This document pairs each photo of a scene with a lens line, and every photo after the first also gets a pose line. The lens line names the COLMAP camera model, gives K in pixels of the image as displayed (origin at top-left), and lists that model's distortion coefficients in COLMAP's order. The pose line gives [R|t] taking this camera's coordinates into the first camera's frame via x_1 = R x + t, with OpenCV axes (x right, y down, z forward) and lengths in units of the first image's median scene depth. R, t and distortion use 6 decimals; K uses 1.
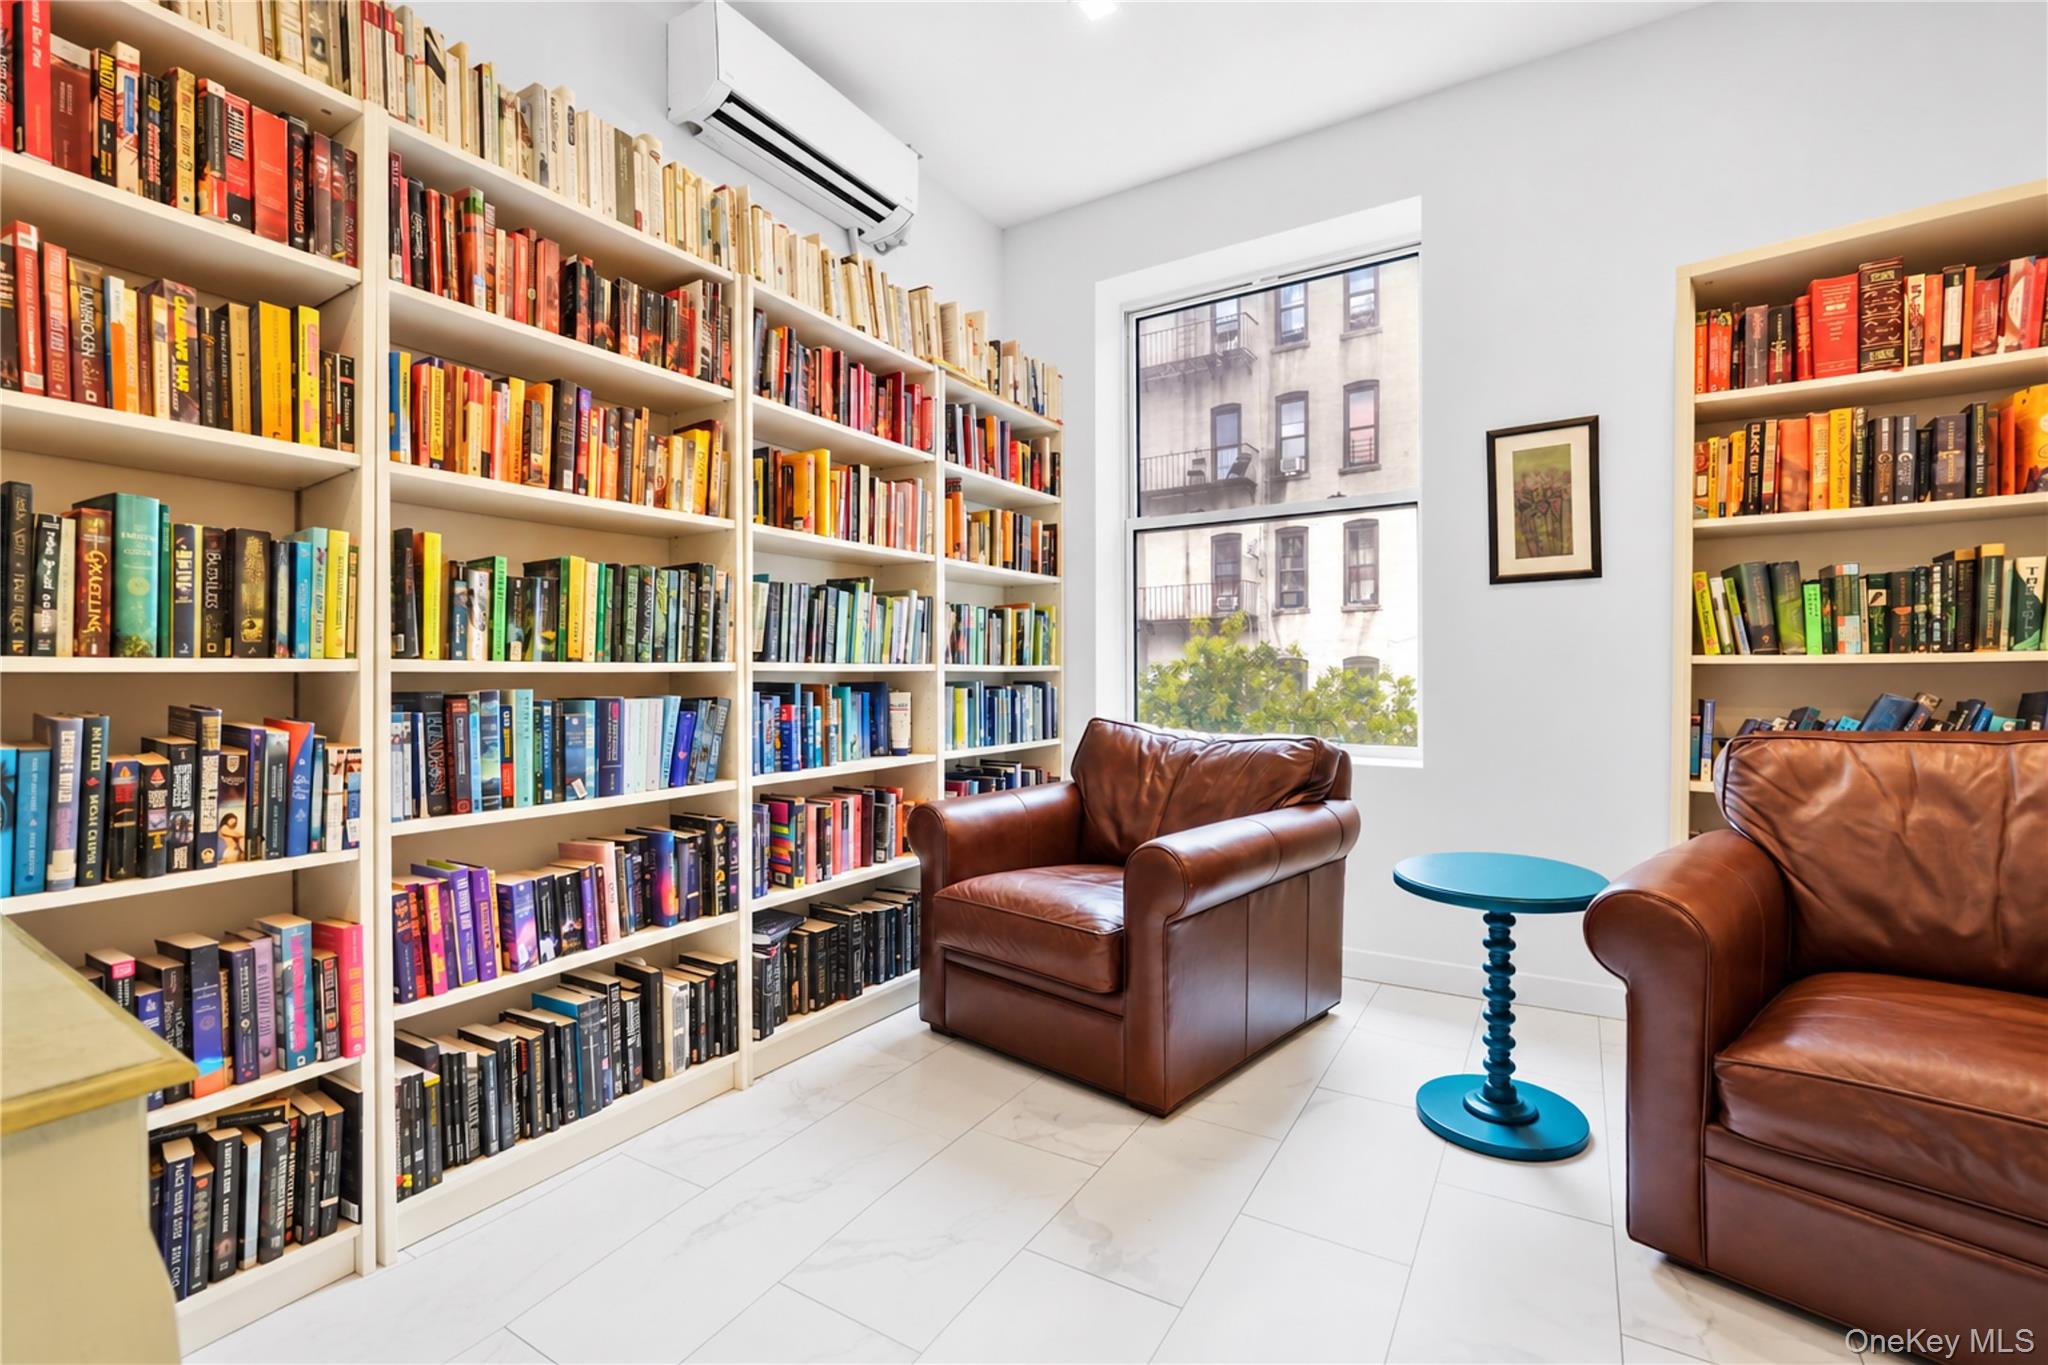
lens RADIAL K [[903.9, 0, 1021.7], [0, 903.9, 679.8], [0, 0, 1]] dist [-0.009294, 0.004336]
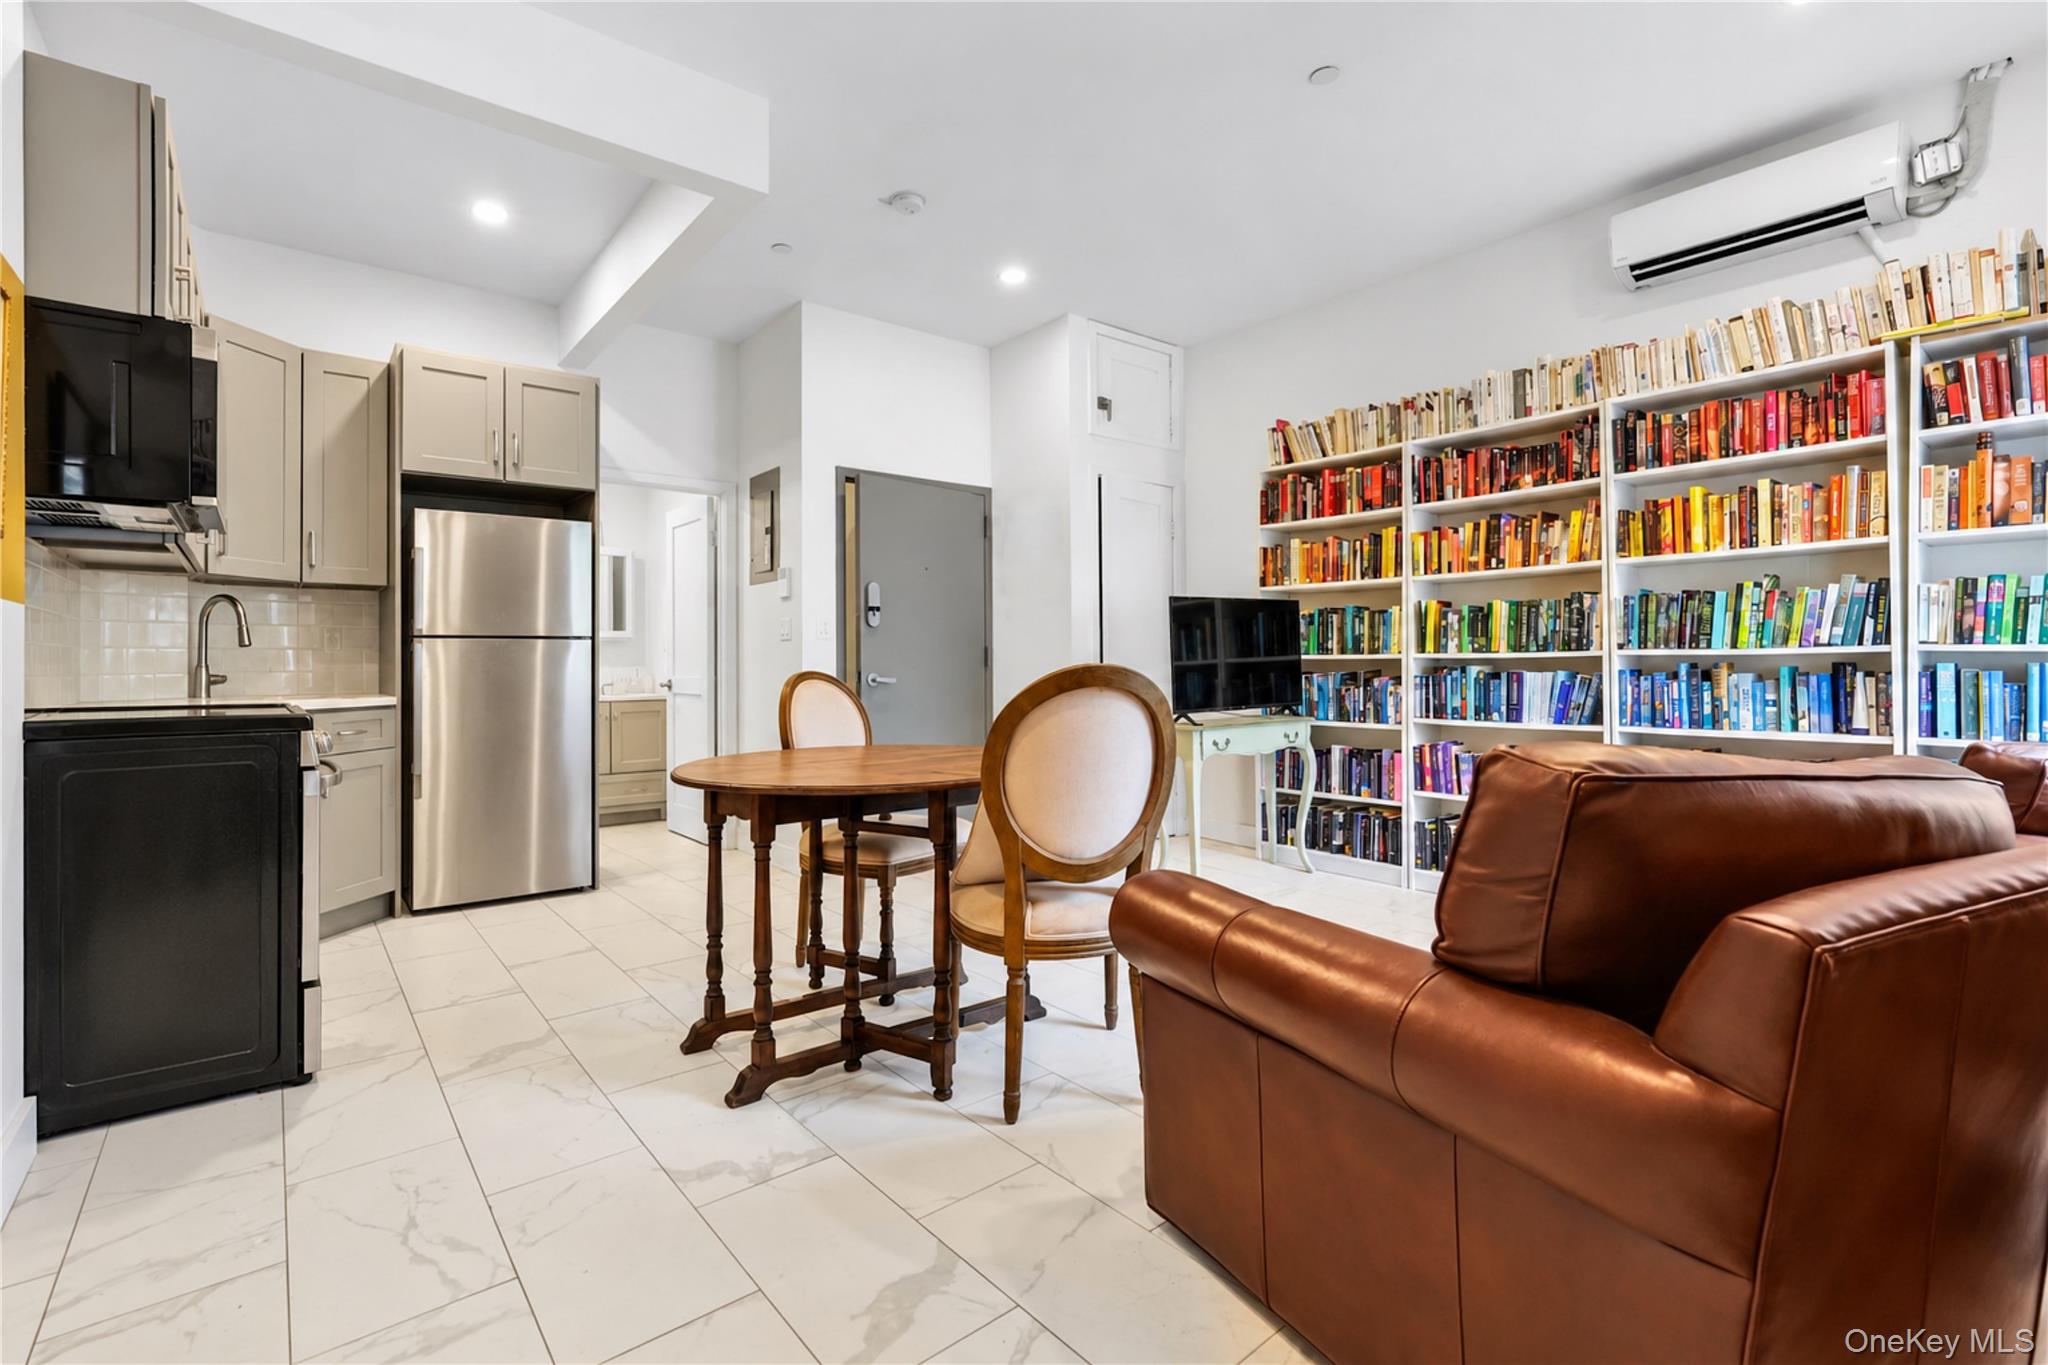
lens RADIAL K [[903.9, 0, 1014.0], [0, 903.9, 643.5], [0, 0, 1]] dist [-0.009294, 0.004336]
pose [[-0.326529, -0.010306, -0.945131, 1.525006], [0.003138, 0.999923, -0.011988, -0.017309], [0.945182, -0.006880, -0.326471, 0.561084]]
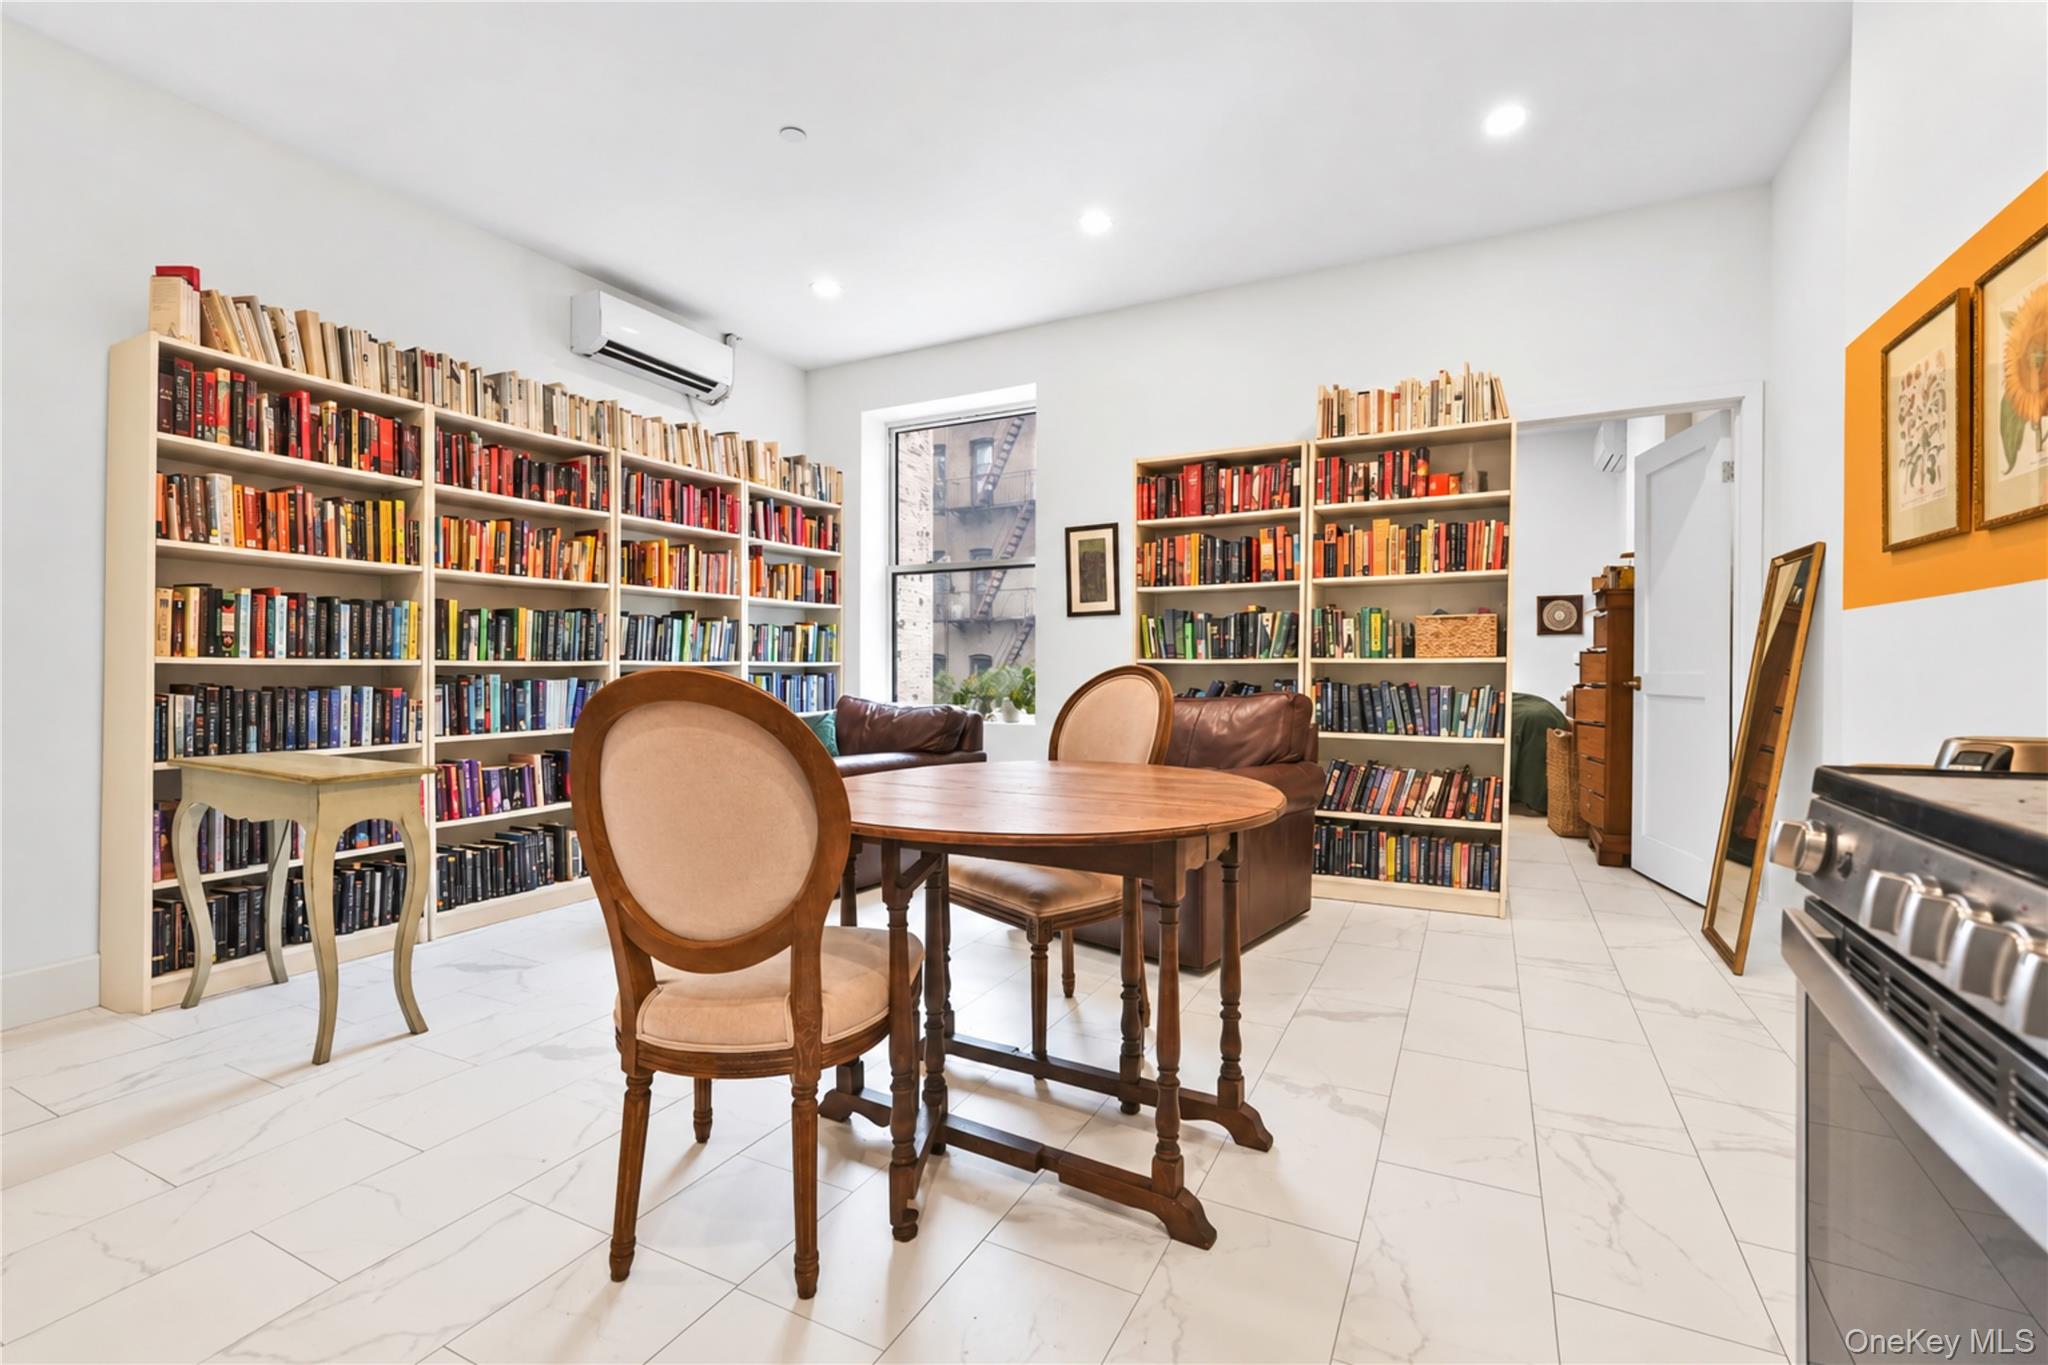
lens RADIAL K [[903.9, 0, 1020.2], [0, 903.9, 673.5], [0, 0, 1]] dist [-0.009294, 0.004336]
pose [[0.997263, 0.004468, 0.073797, 0.391399], [-0.004549, 0.999989, 0.000924, 0.001008], [-0.073792, -0.001257, 0.997273, -0.914467]]
